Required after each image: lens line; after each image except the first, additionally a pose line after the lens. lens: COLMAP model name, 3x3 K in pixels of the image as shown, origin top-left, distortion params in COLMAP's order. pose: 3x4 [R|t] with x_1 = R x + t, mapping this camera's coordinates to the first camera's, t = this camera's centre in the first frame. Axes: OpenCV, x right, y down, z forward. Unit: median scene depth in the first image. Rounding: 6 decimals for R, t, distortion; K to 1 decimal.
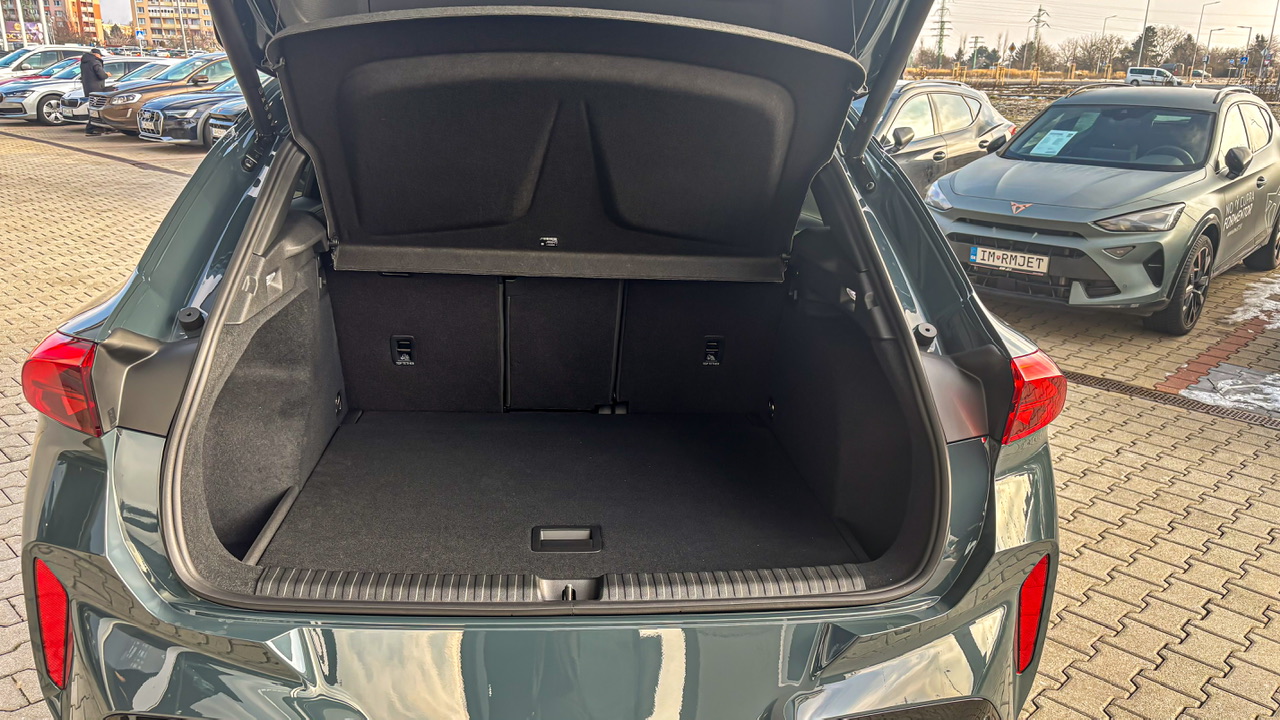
lens RADIAL K [[985.2, 0, 634.8], [0, 985.2, 363.0], [0, 0, 1]] dist [0.001358, 0.009297]
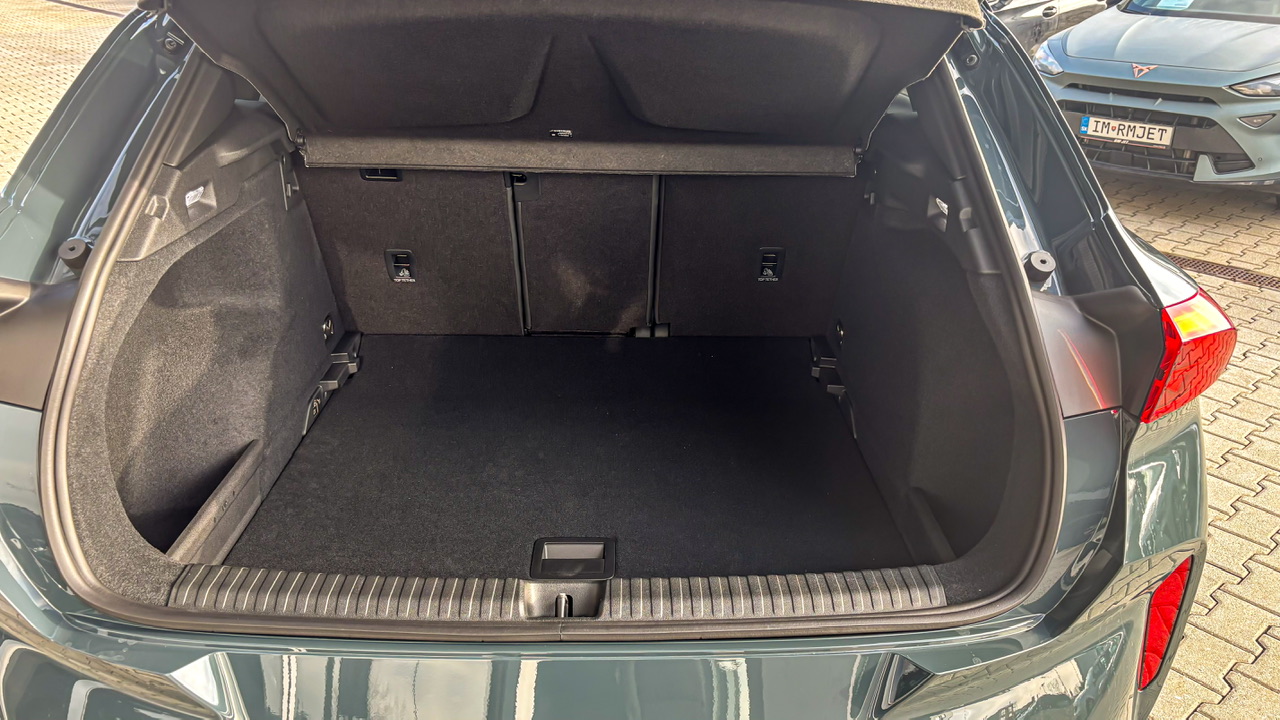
lens RADIAL K [[985.2, 0, 647.4], [0, 985.2, 359.7], [0, 0, 1]] dist [0.001358, 0.009297]
pose [[0.997373, 0.006559, -0.072145, 0.045974], [0.002700, 0.991835, 0.127497, -0.048699], [0.072392, -0.127357, 0.989212, 0.201821]]
